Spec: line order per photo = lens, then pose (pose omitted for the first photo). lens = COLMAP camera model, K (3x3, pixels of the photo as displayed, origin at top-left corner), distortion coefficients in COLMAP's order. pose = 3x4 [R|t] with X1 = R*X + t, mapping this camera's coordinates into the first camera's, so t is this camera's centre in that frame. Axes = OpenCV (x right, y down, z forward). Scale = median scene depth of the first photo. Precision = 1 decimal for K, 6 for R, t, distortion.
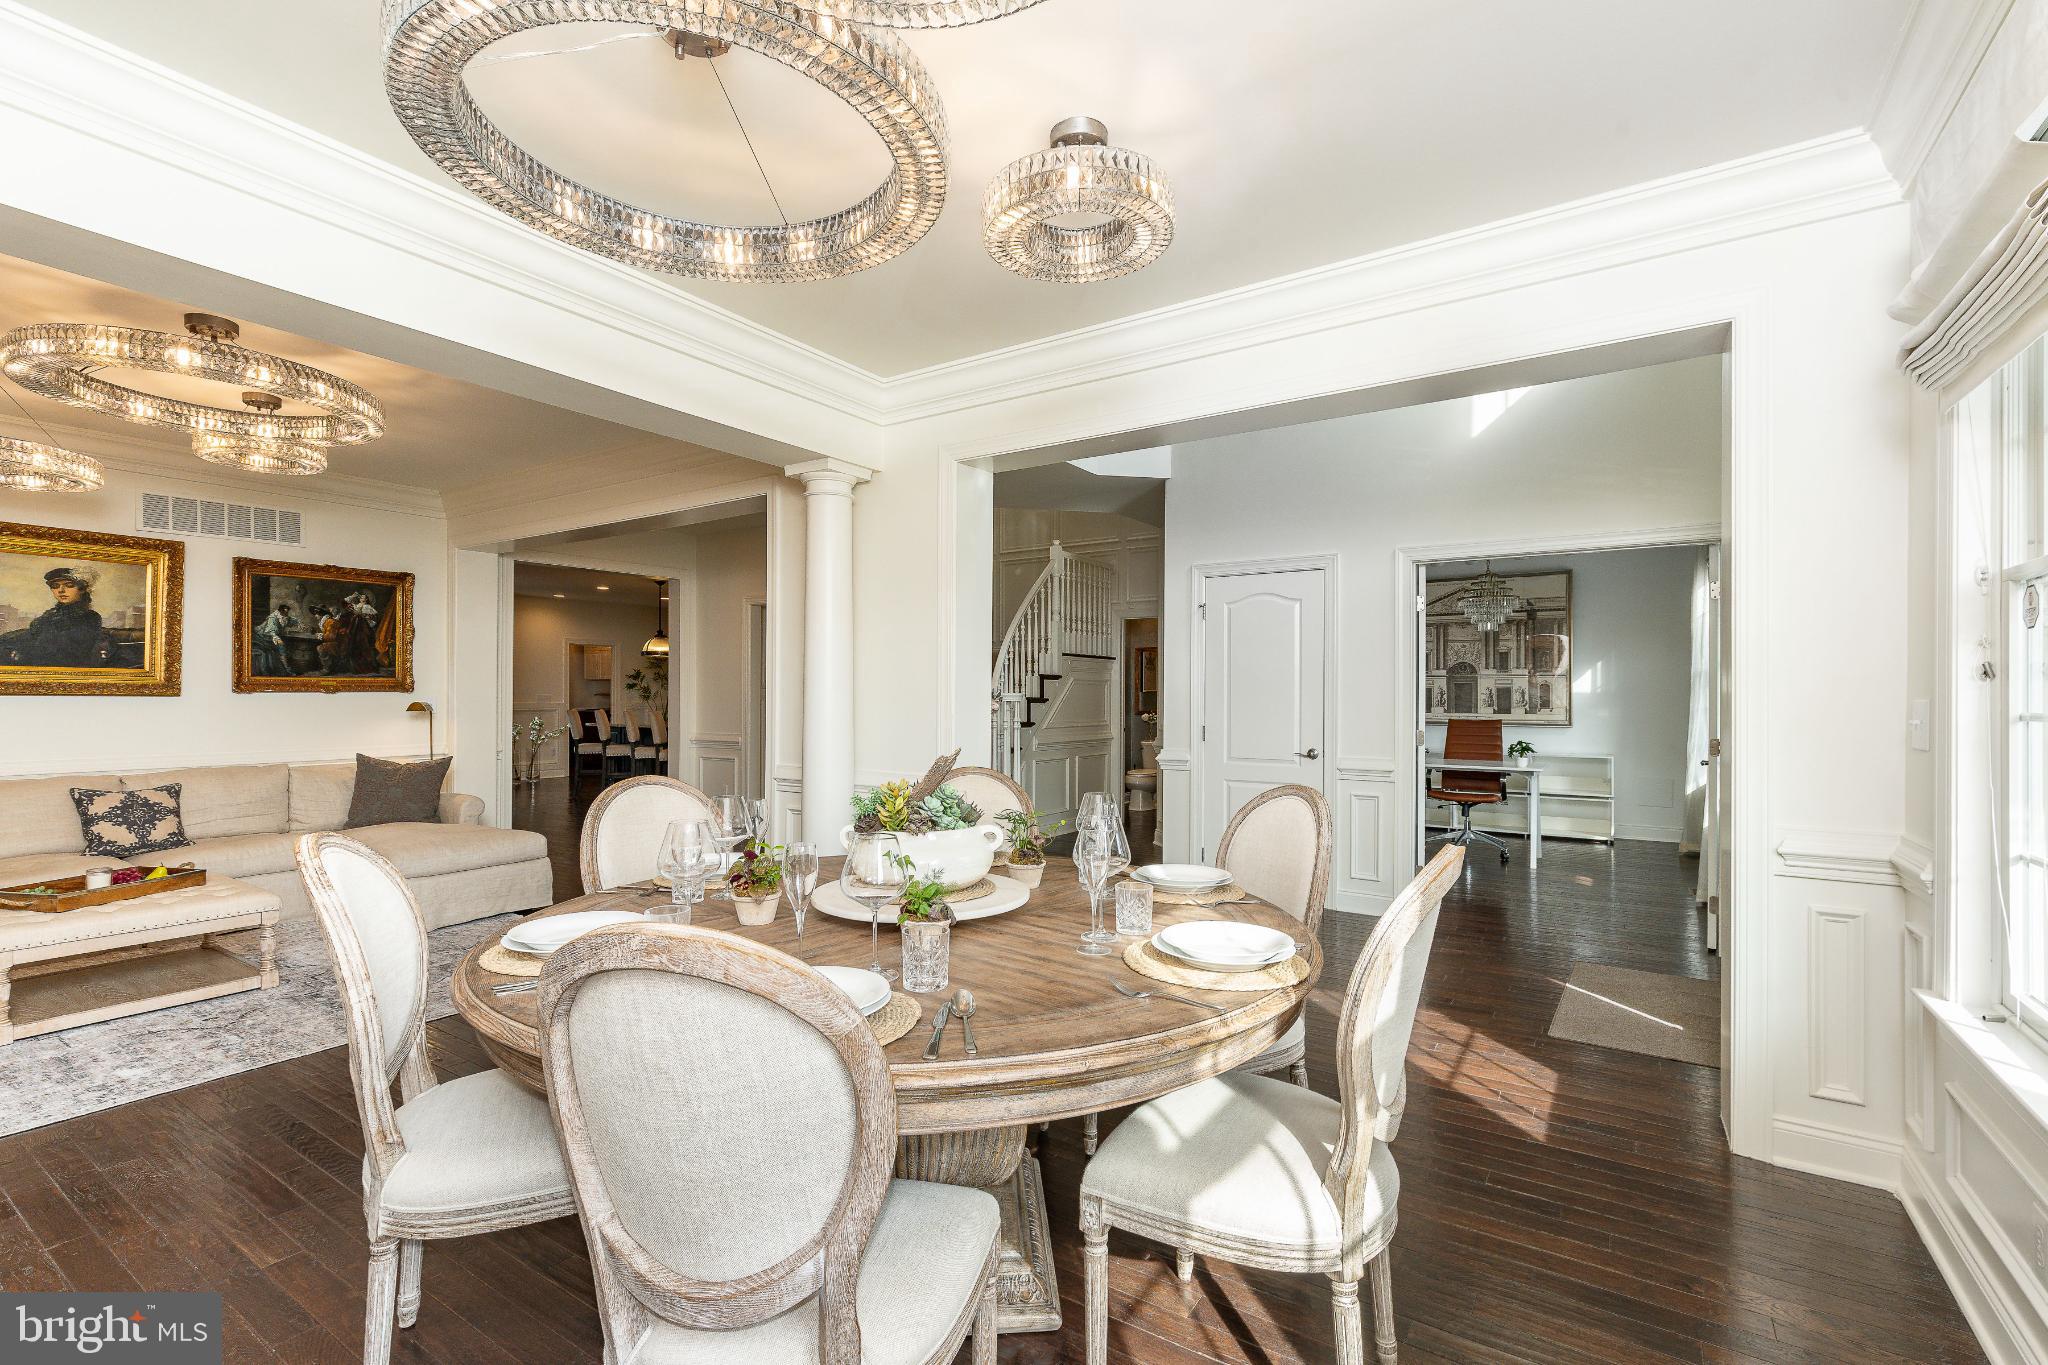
lens RADIAL K [[917.9, 0, 1035.1], [0, 917.9, 681.7], [0, 0, 1]] dist [0.004714, -0.000673]
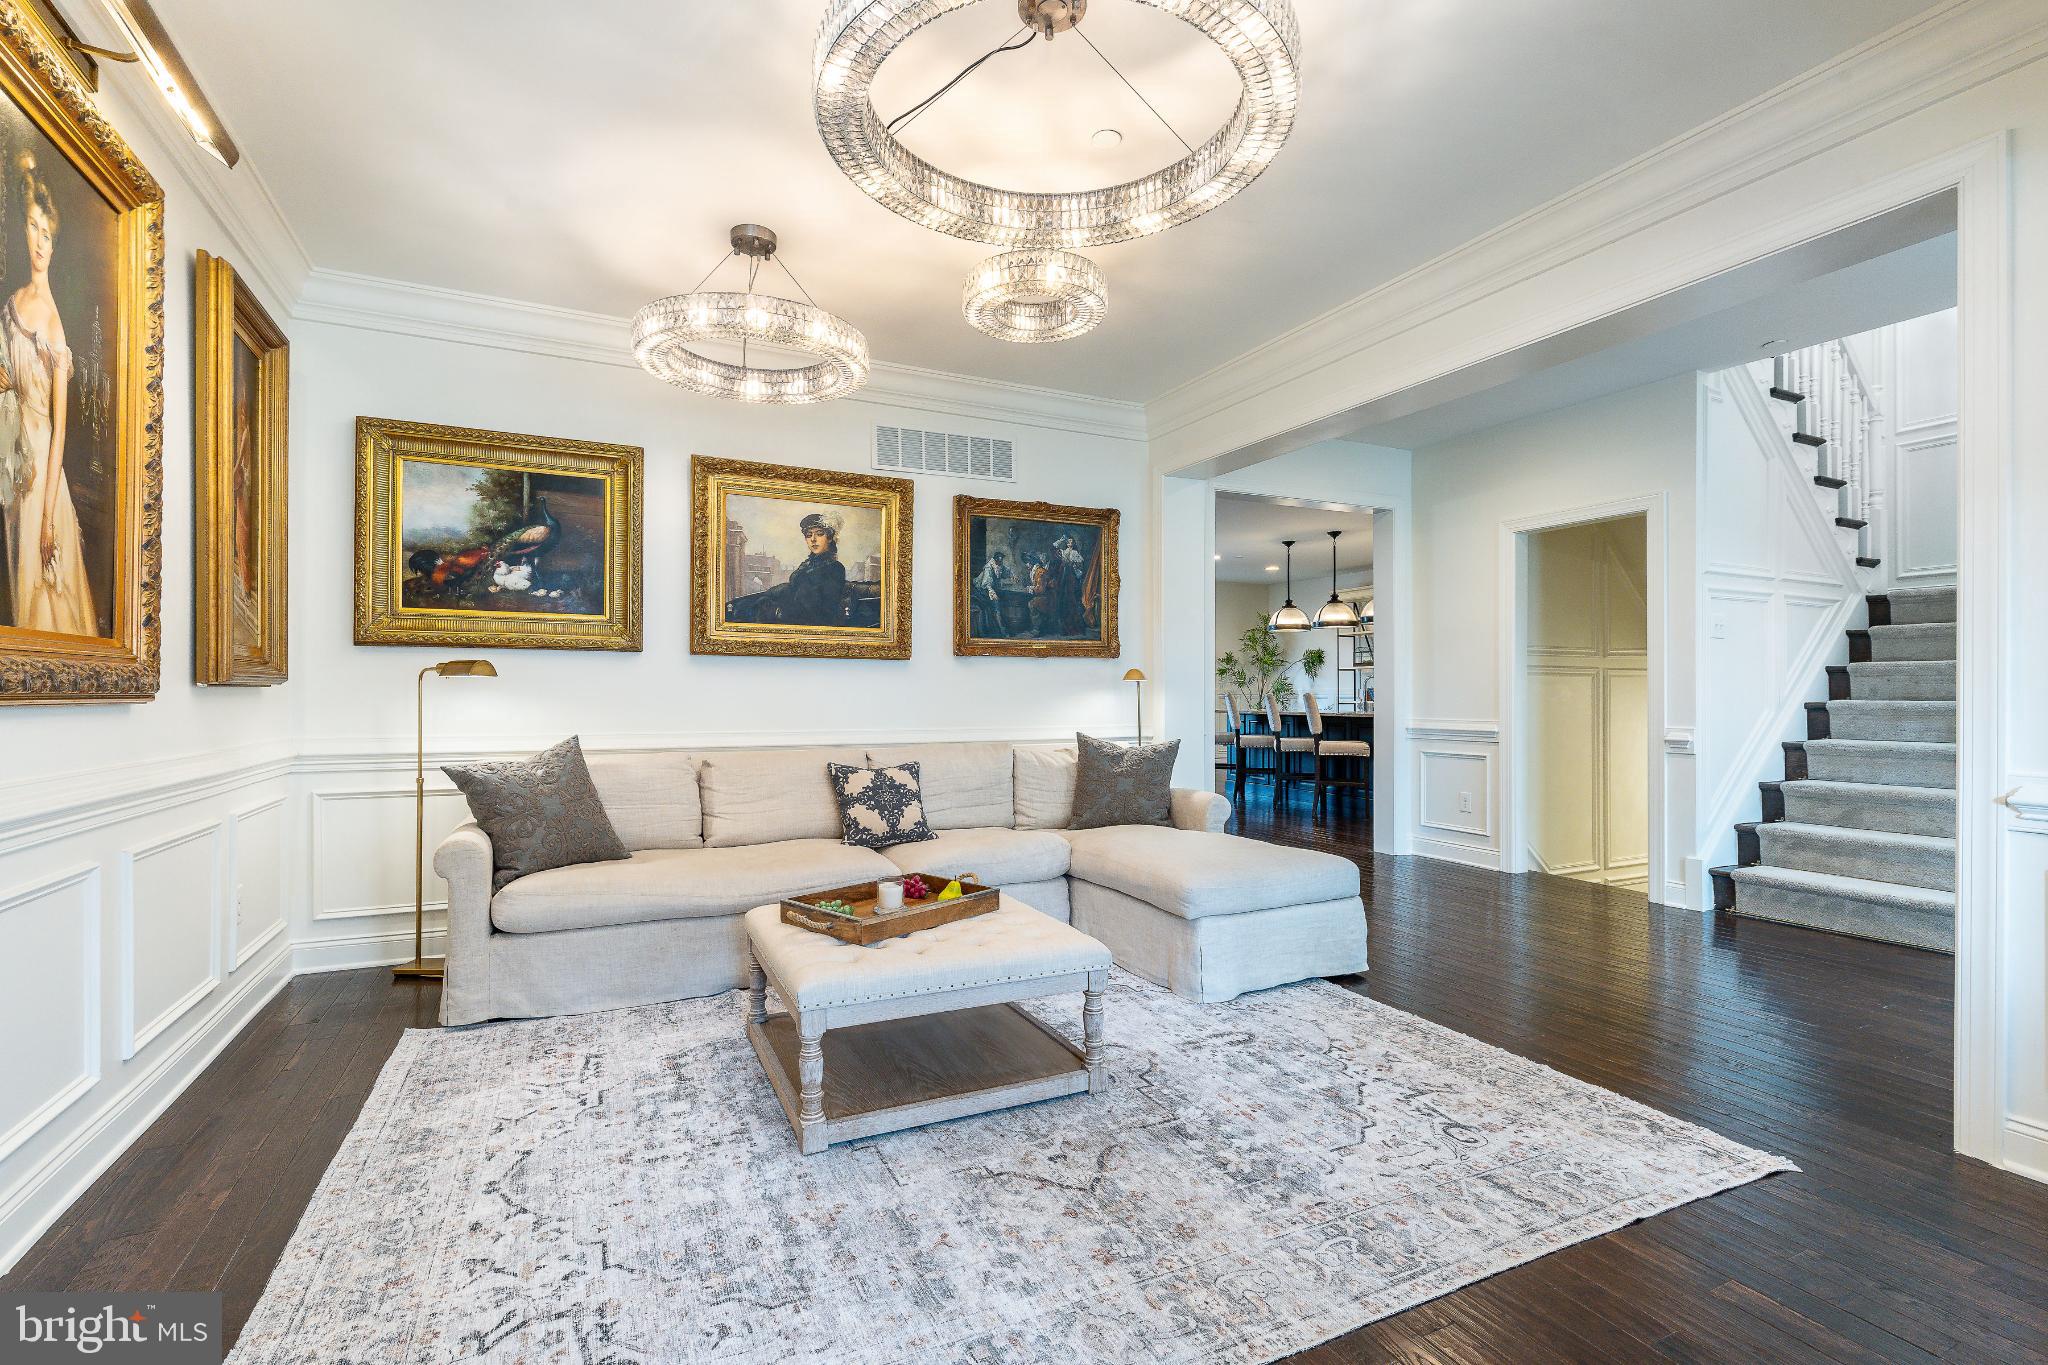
lens RADIAL K [[917.9, 0, 1012.4], [0, 917.9, 686.5], [0, 0, 1]] dist [0.004714, -0.000673]
pose [[0.857762, -0.003933, -0.514032, -0.411932], [0.007171, 0.999965, 0.004314, 0.037784], [0.513997, -0.007386, 0.857760, 0.318869]]
